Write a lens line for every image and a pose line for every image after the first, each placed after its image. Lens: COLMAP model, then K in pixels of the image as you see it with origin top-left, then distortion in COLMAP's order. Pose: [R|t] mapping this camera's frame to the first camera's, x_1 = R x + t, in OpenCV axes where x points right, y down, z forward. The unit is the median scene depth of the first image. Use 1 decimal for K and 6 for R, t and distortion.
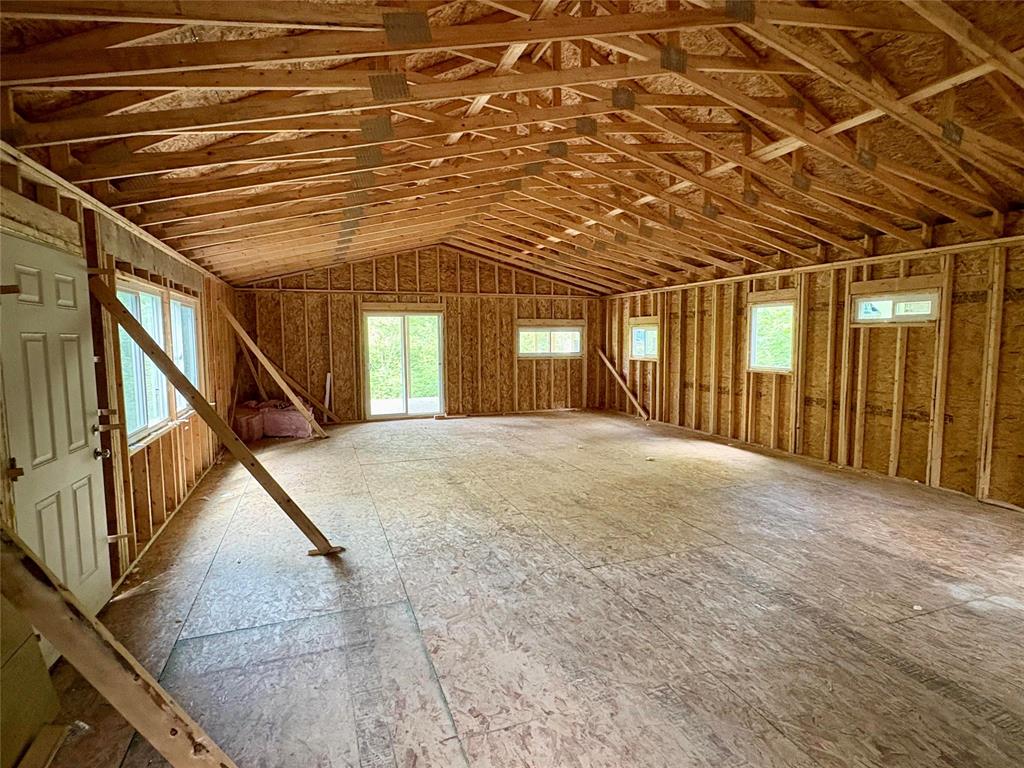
lens RADIAL K [[534.4, 0, 512.0], [0, 534.4, 384.0], [0, 0, 1]] dist [0.002256, 0.001719]
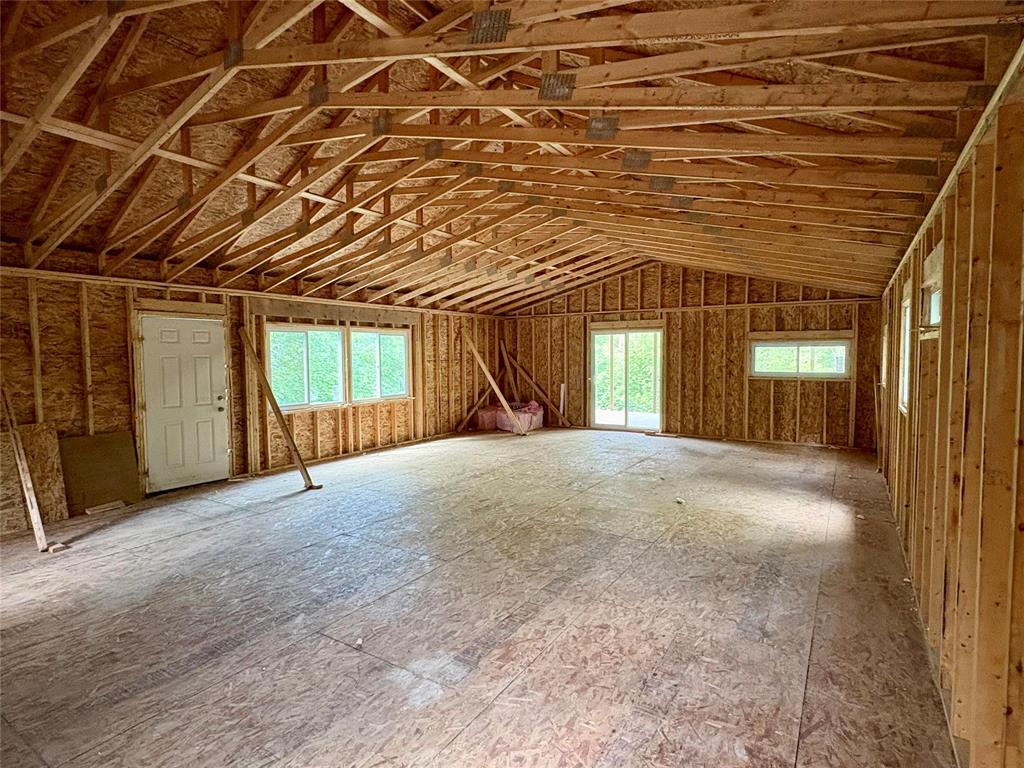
lens RADIAL K [[534.4, 0, 512.0], [0, 534.4, 384.0], [0, 0, 1]] dist [0.002256, 0.001719]
pose [[0.604548, 0.046196, -0.795228, 0.493880], [-0.067156, 0.997719, 0.006905, -0.019130], [0.793732, 0.049230, 0.606271, 0.183052]]
